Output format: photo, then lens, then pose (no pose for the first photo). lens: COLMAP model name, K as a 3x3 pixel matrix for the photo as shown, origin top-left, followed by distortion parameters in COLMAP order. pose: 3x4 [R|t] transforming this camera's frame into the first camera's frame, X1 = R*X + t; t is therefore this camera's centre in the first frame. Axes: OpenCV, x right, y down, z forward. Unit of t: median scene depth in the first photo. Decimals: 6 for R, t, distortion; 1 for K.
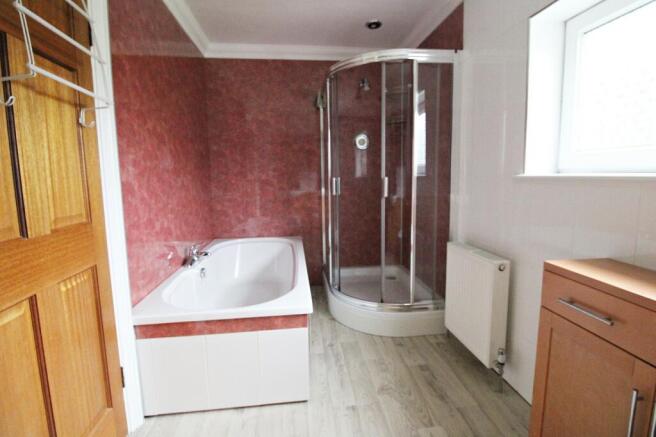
lens RADIAL K [[303.9, 0, 331.3], [0, 303.9, 208.9], [0, 0, 1]] dist [0.002485, -0.012941]
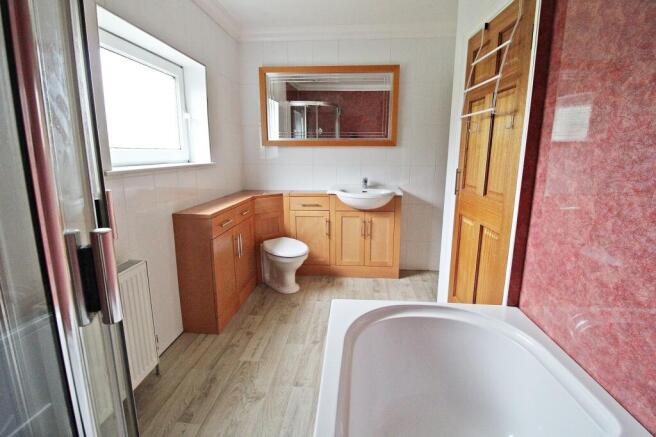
lens RADIAL K [[303.9, 0, 331.3], [0, 303.9, 208.9], [0, 0, 1]] dist [0.002485, -0.012941]
pose [[-0.978394, -0.046286, 0.201502, -0.235212], [0.020304, 0.948397, 0.316434, -0.278054], [-0.205751, 0.313688, -0.926966, 1.758836]]
